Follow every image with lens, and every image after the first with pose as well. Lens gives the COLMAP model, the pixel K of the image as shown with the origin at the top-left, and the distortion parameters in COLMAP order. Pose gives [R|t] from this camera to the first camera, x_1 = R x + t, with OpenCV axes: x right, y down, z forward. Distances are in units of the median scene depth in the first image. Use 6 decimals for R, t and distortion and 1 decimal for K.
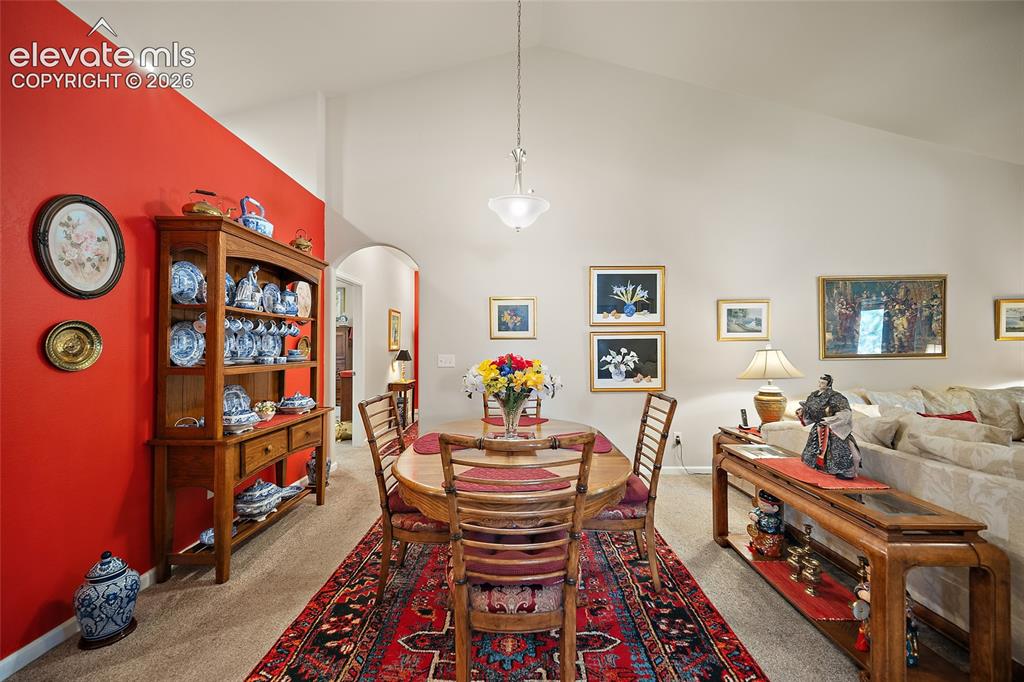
lens RADIAL K [[407.5, 0, 516.8], [0, 407.5, 342.0], [0, 0, 1]] dist [-0.000941, -0.000737]
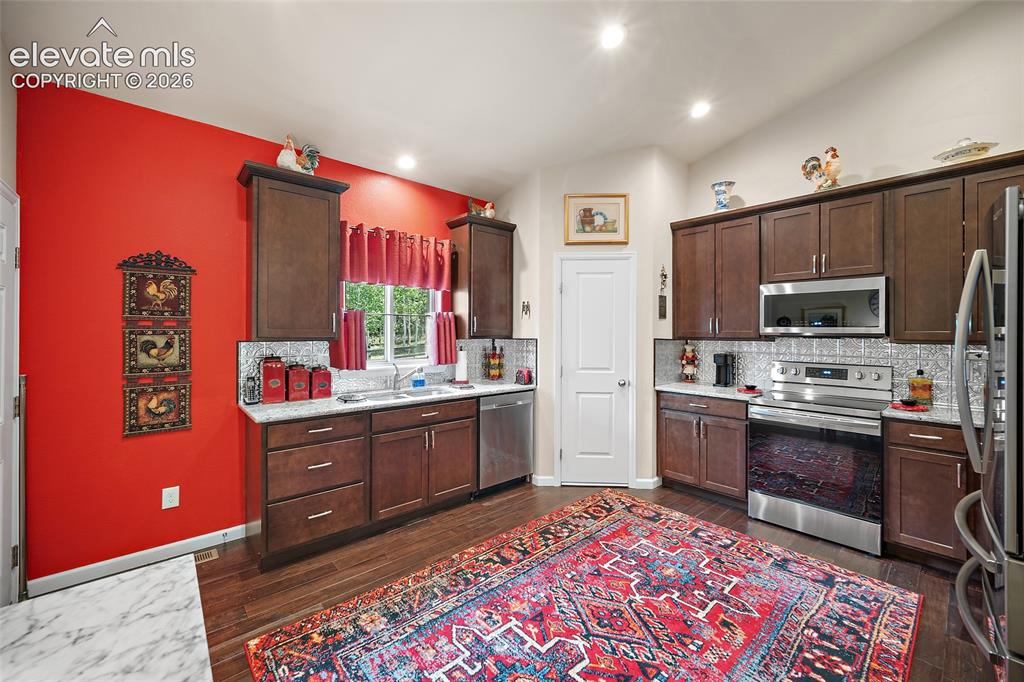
lens RADIAL K [[407.5, 0, 511.0], [0, 407.5, 325.4], [0, 0, 1]] dist [-0.000941, -0.000737]
pose [[-0.672017, 0.011435, 0.740447, -0.443304], [-0.010191, 0.999643, -0.024687, -0.032661], [-0.740466, -0.024136, -0.671661, 1.505181]]
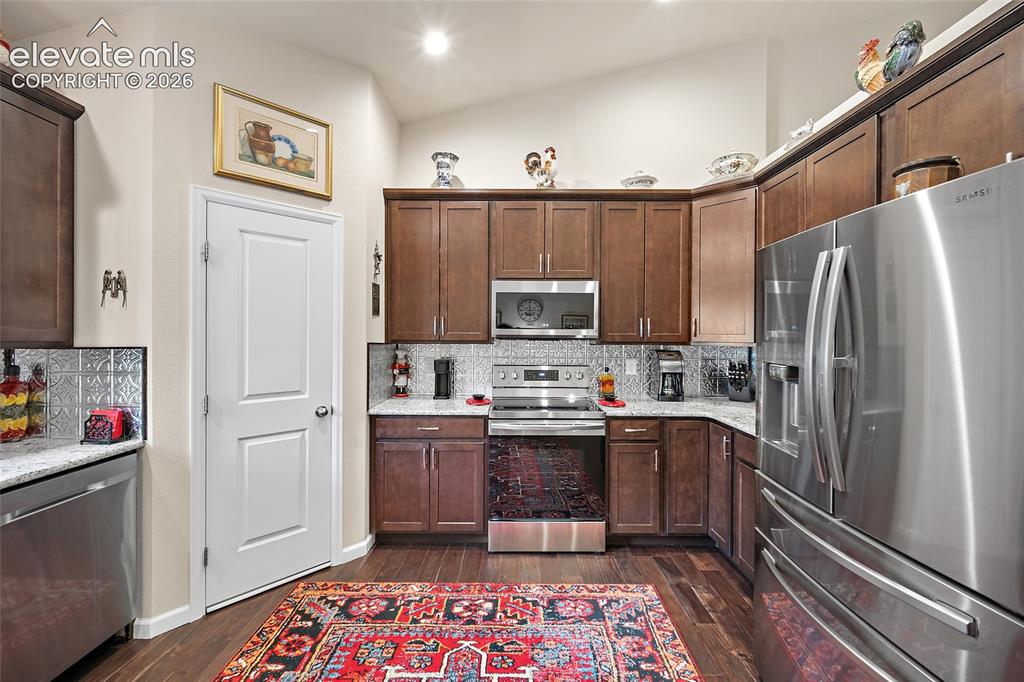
lens RADIAL K [[407.5, 0, 518.0], [0, 407.5, 334.5], [0, 0, 1]] dist [-0.000941, -0.000737]
pose [[-0.999958, -0.003227, -0.008529, -0.096623], [-0.003151, 0.999955, -0.008981, -0.039737], [0.008557, -0.008953, -0.999923, 1.199672]]
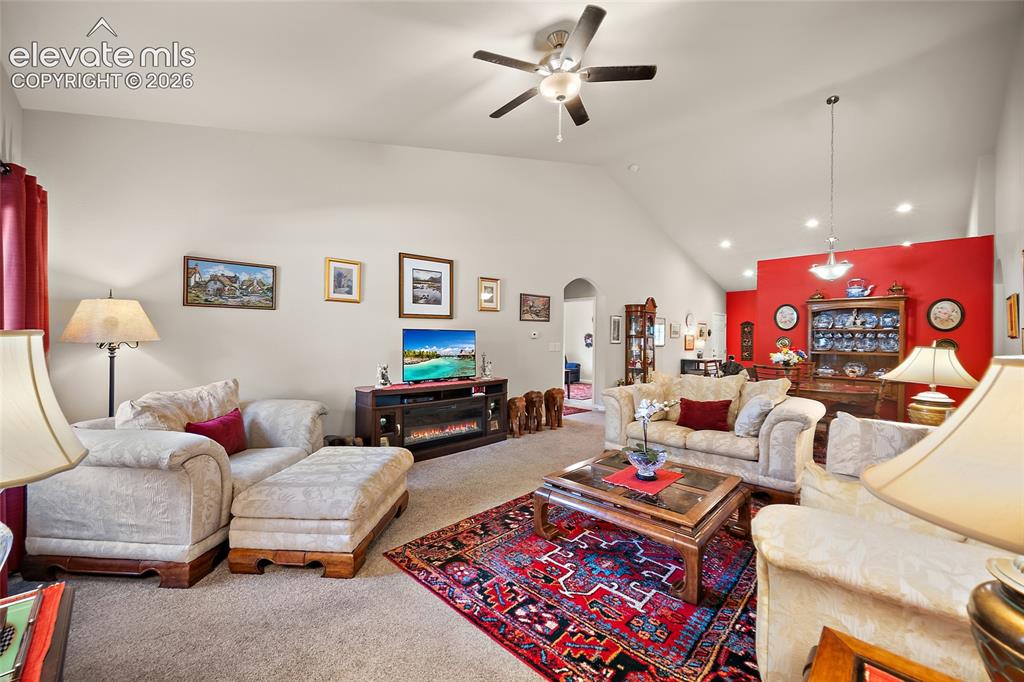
lens RADIAL K [[407.5, 0, 515.0], [0, 407.5, 340.5], [0, 0, 1]] dist [-0.000941, -0.000737]
pose [[0.742631, 0.016375, -0.669501, 0.403803], [-0.003528, 0.999783, 0.020540, -0.002569], [0.669692, -0.012891, 0.742527, -0.106844]]
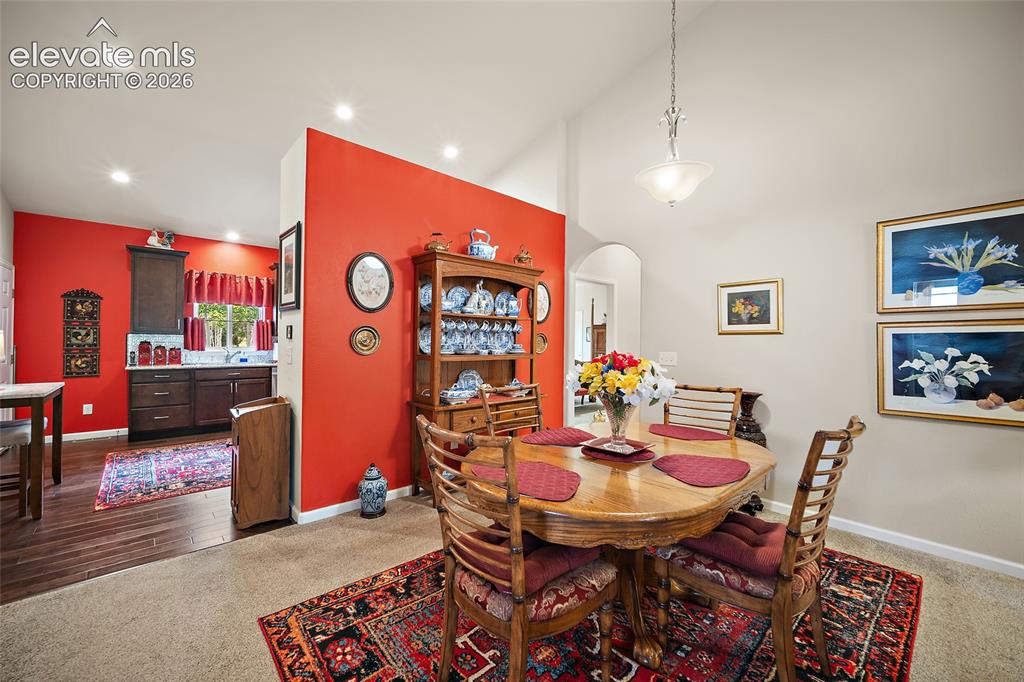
lens RADIAL K [[407.5, 0, 511.9], [0, 407.5, 338.0], [0, 0, 1]] dist [-0.000941, -0.000737]
pose [[0.678096, -0.001586, -0.734972, 0.404971], [-0.000681, 0.999996, -0.002786, 0.003817], [0.734973, 0.002390, 0.678092, 0.189298]]
